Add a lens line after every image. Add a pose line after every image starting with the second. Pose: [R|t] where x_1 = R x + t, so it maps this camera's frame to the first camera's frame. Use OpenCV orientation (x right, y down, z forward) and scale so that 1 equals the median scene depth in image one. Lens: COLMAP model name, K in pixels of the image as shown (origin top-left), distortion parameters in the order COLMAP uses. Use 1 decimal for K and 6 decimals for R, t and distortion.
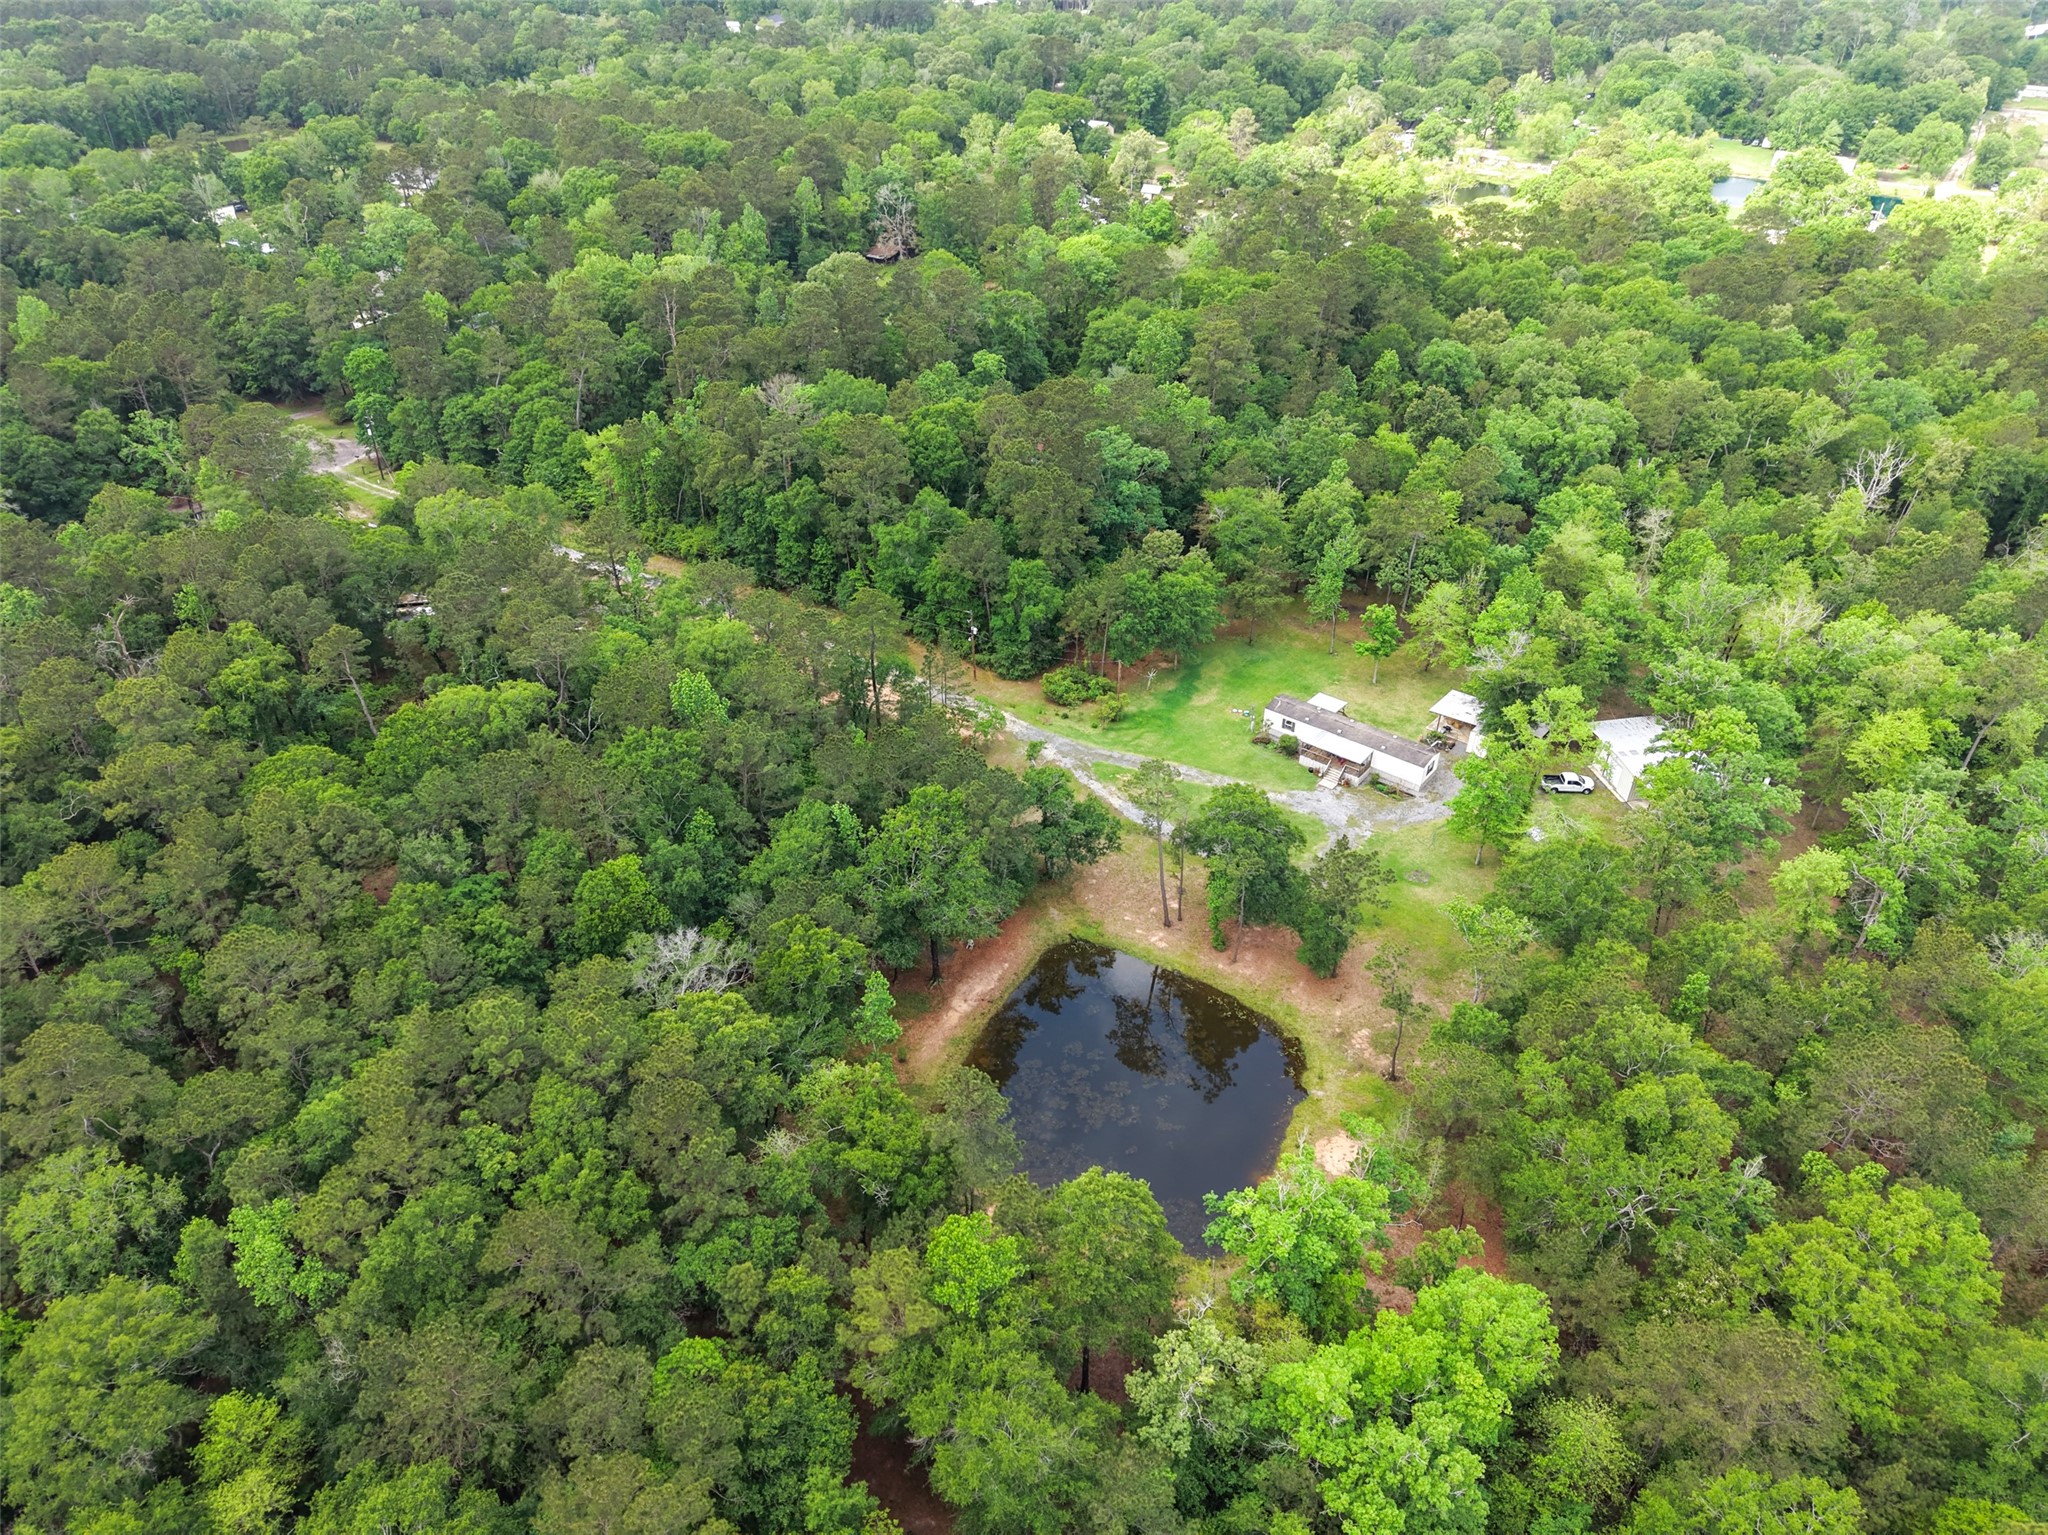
lens RADIAL K [[1379.5, 0, 1024.0], [0, 1379.5, 773.2], [0, 0, 1]] dist [0.018362, -0.017916]
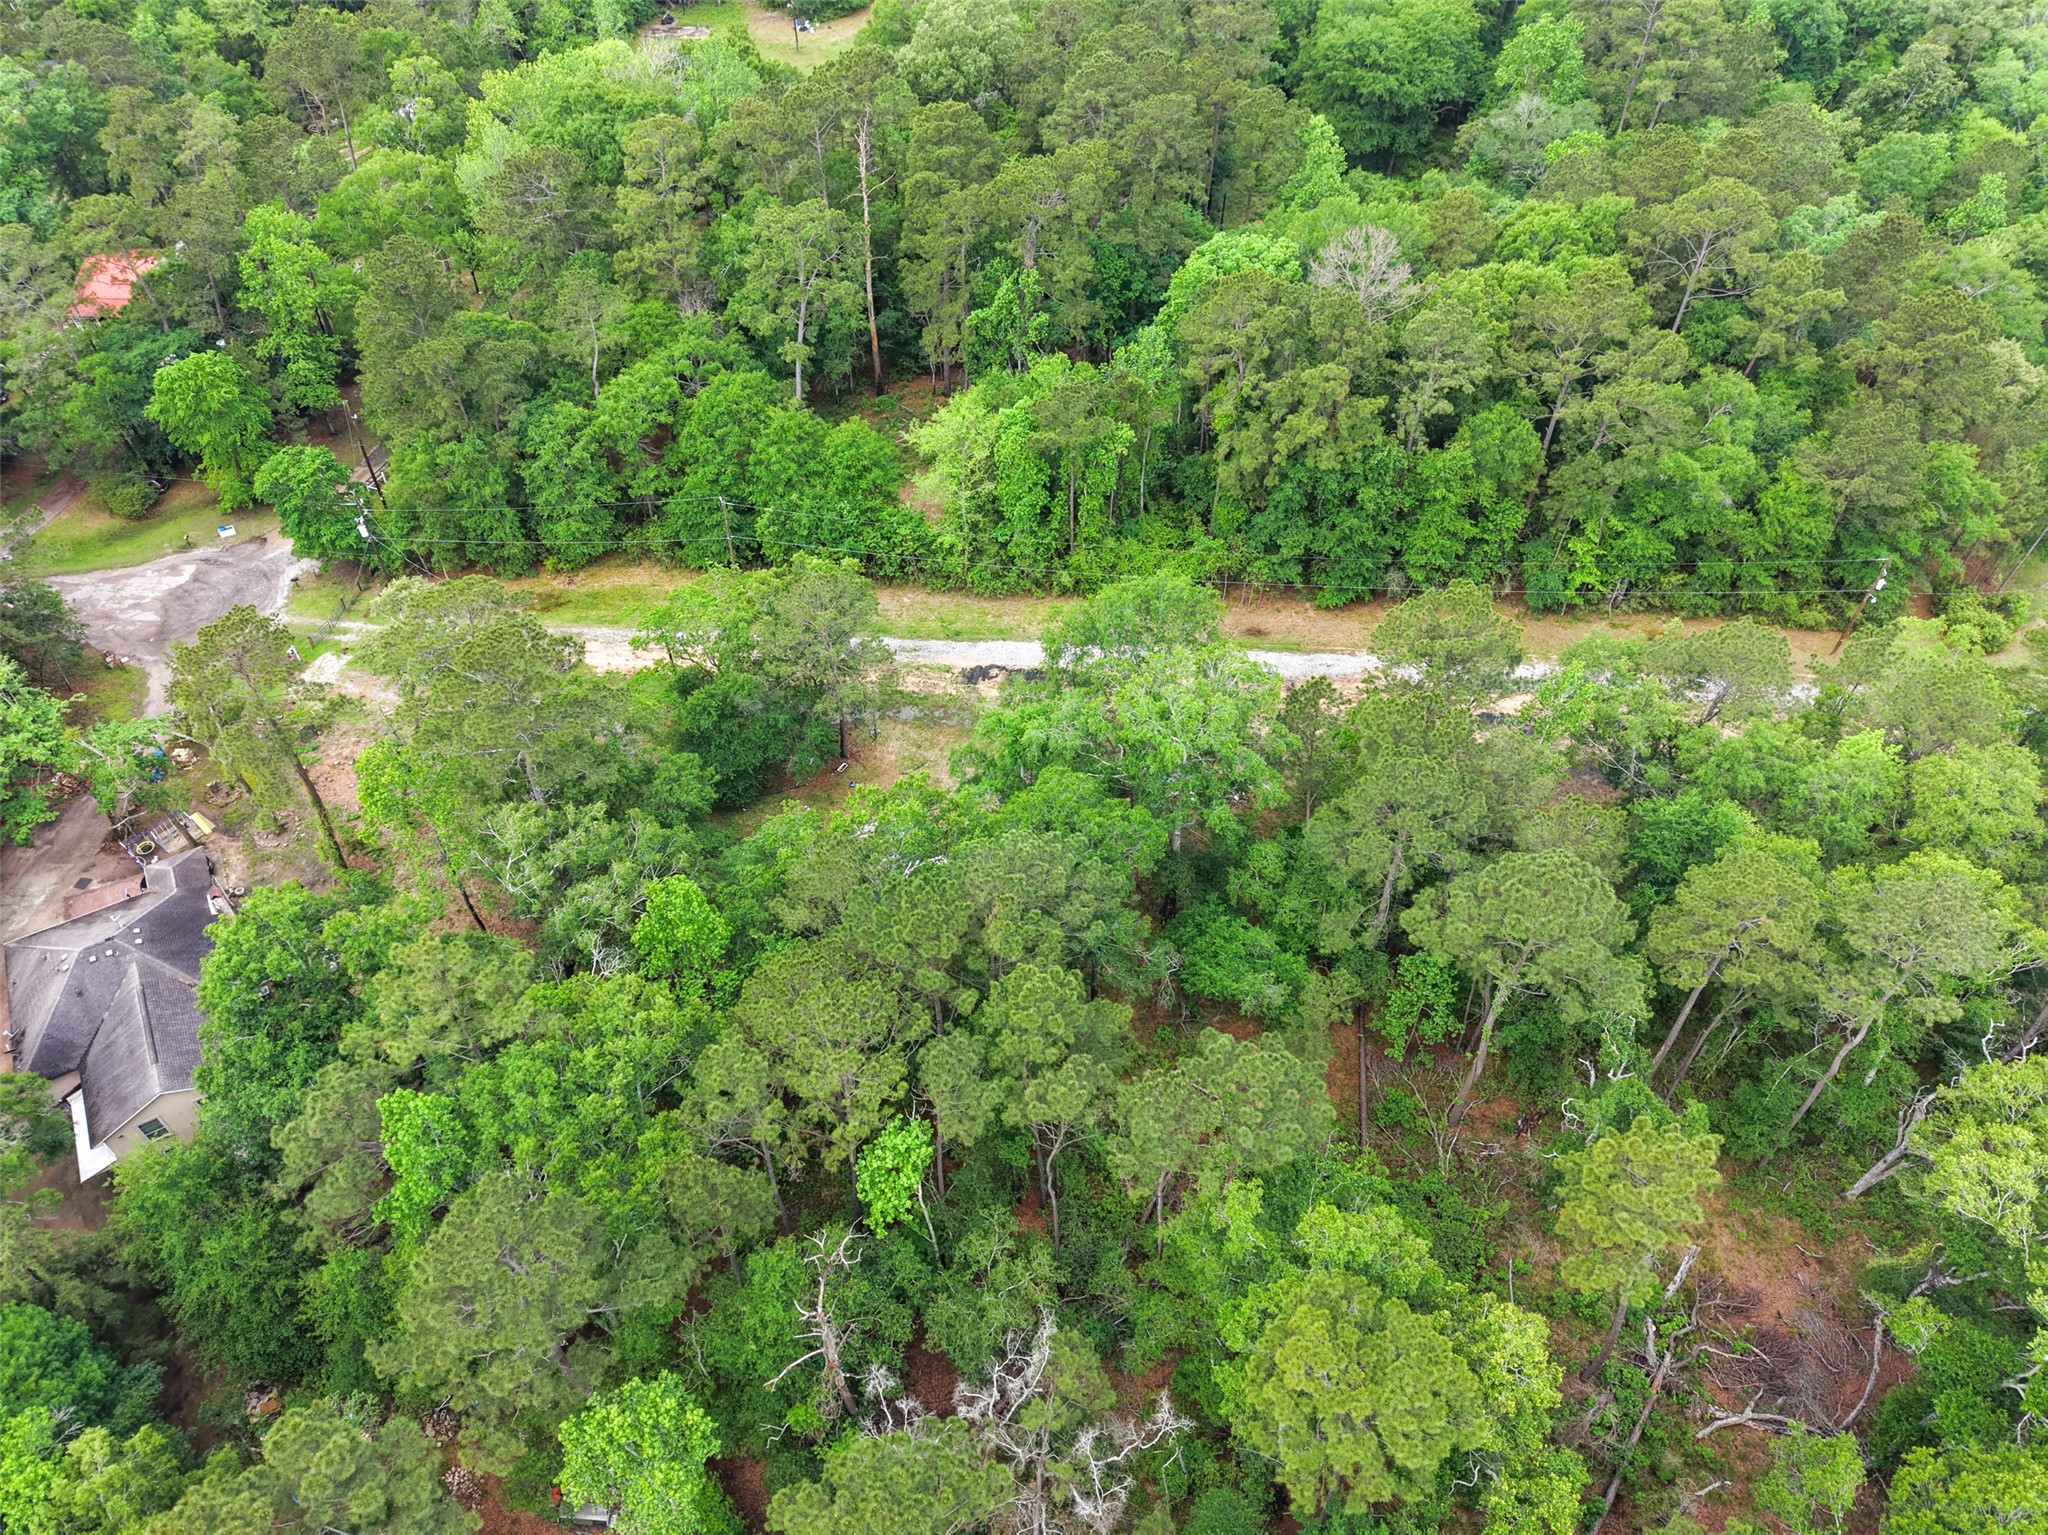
lens RADIAL K [[1379.5, 0, 1030.4], [0, 1379.5, 769.2], [0, 0, 1]] dist [0.018362, -0.017916]
pose [[0.867405, -0.358738, 0.344842, -0.606449], [0.285382, 0.926349, 0.245835, -0.286885], [-0.407634, -0.114827, 0.905897, 0.580425]]
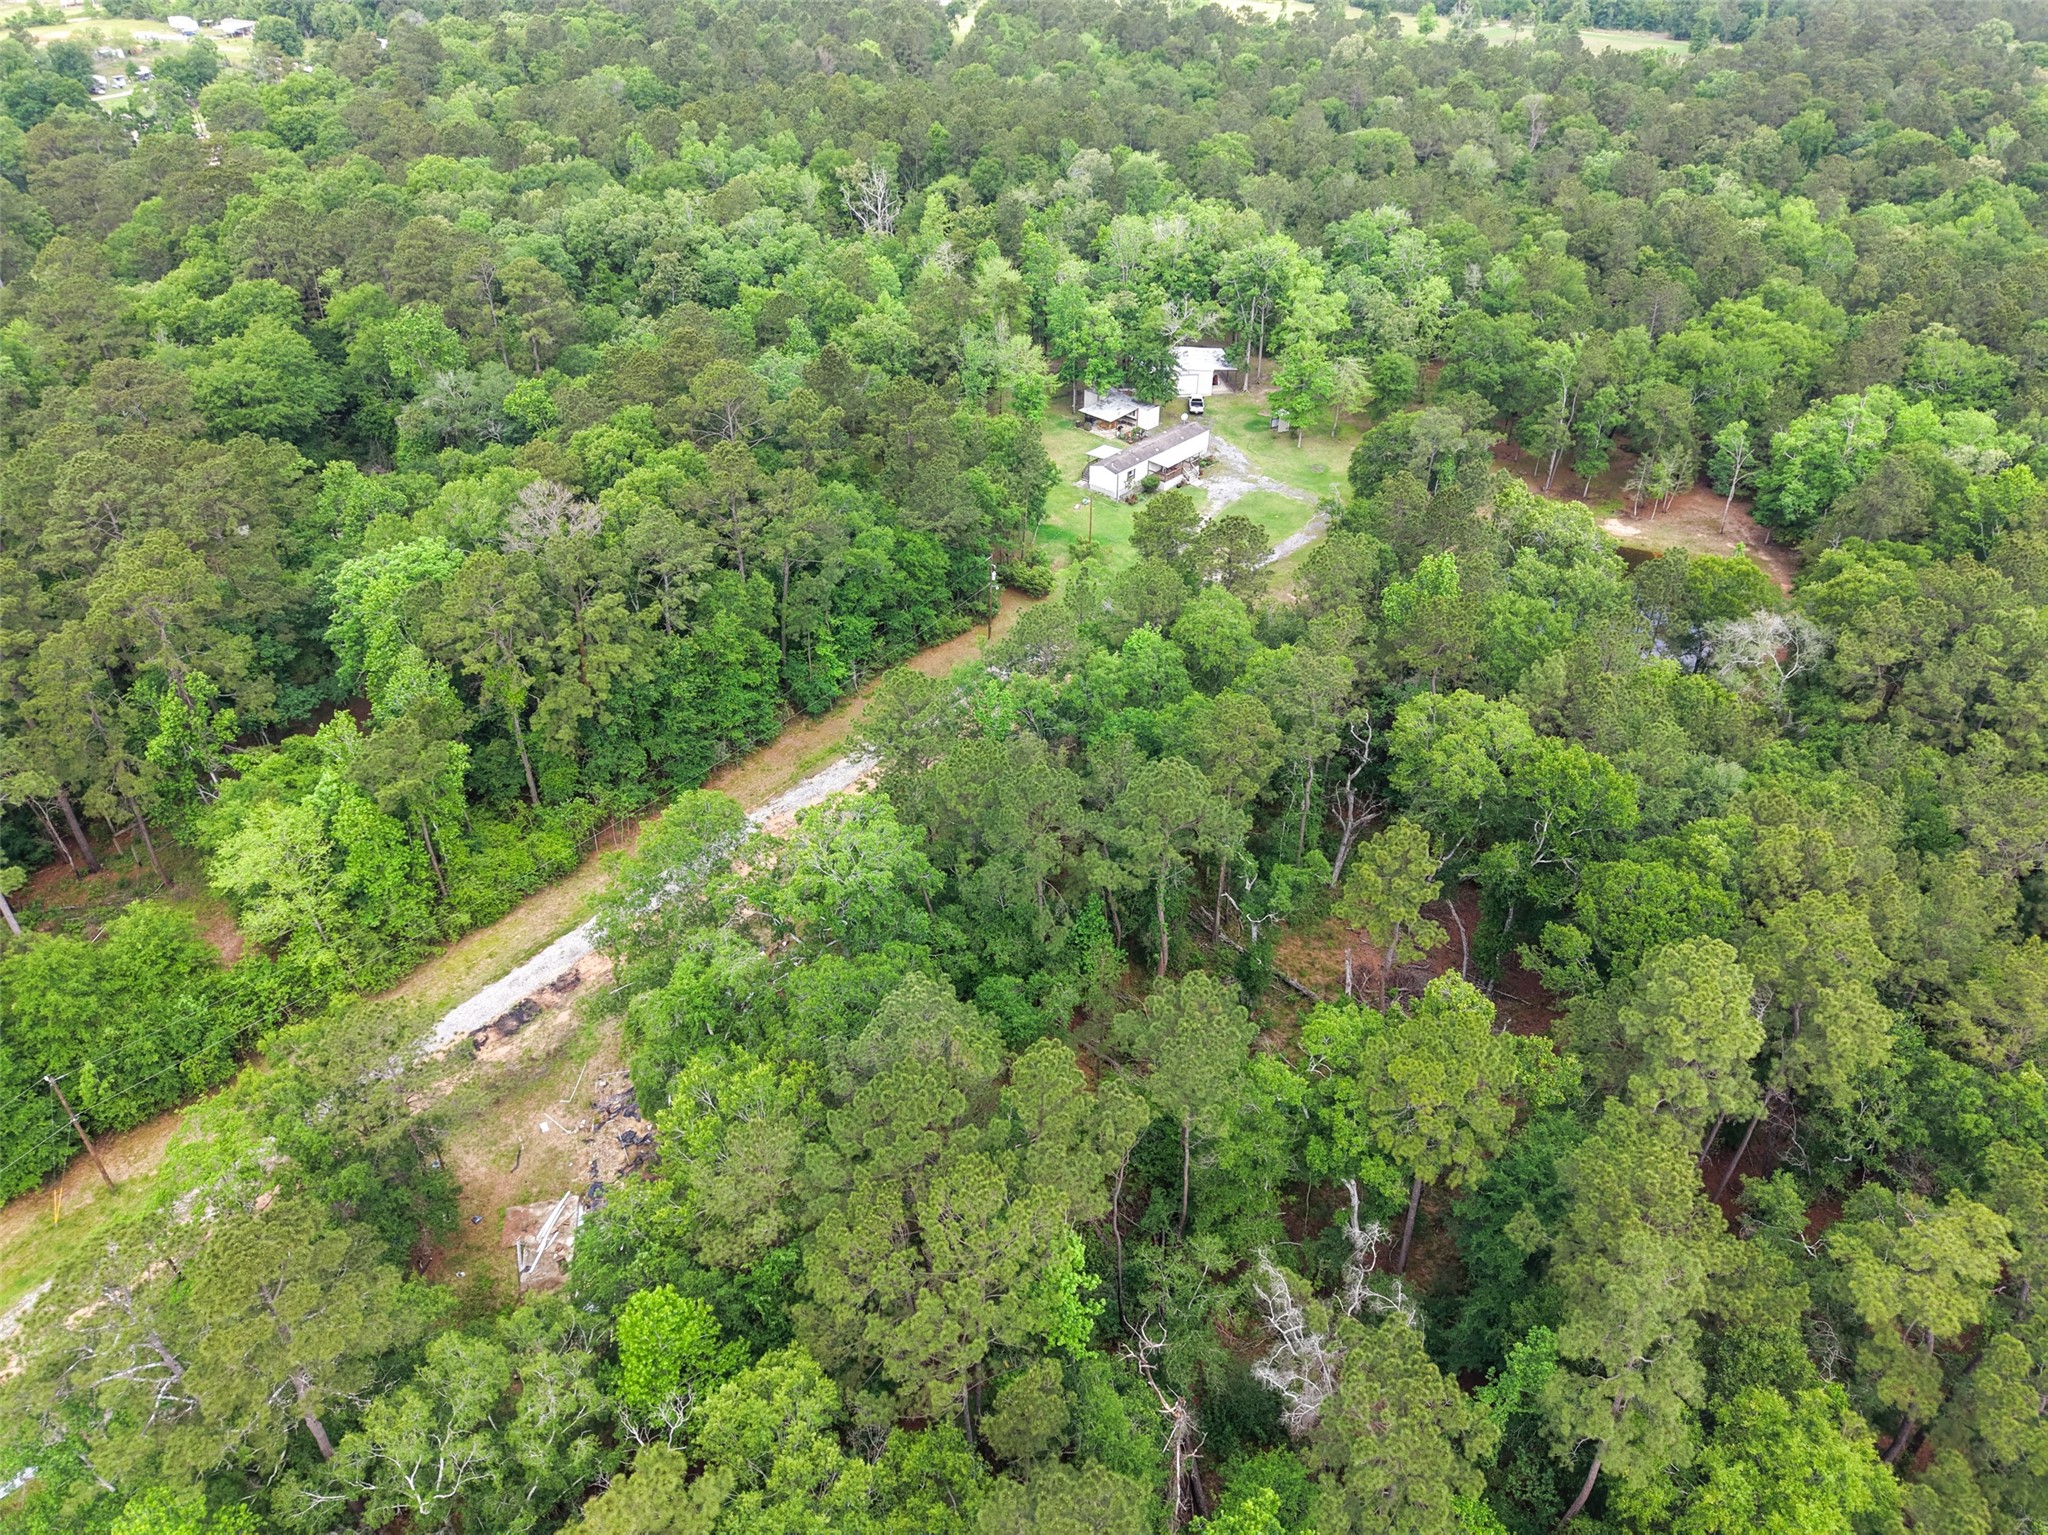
lens RADIAL K [[1379.5, 0, 1023.2], [0, 1379.5, 762.4], [0, 0, 1]] dist [0.018362, -0.017916]
pose [[0.060458, -0.576919, 0.814561, -0.776511], [0.564813, 0.692617, 0.448629, -0.387654], [-0.823001, 0.432952, 0.367726, 0.723048]]
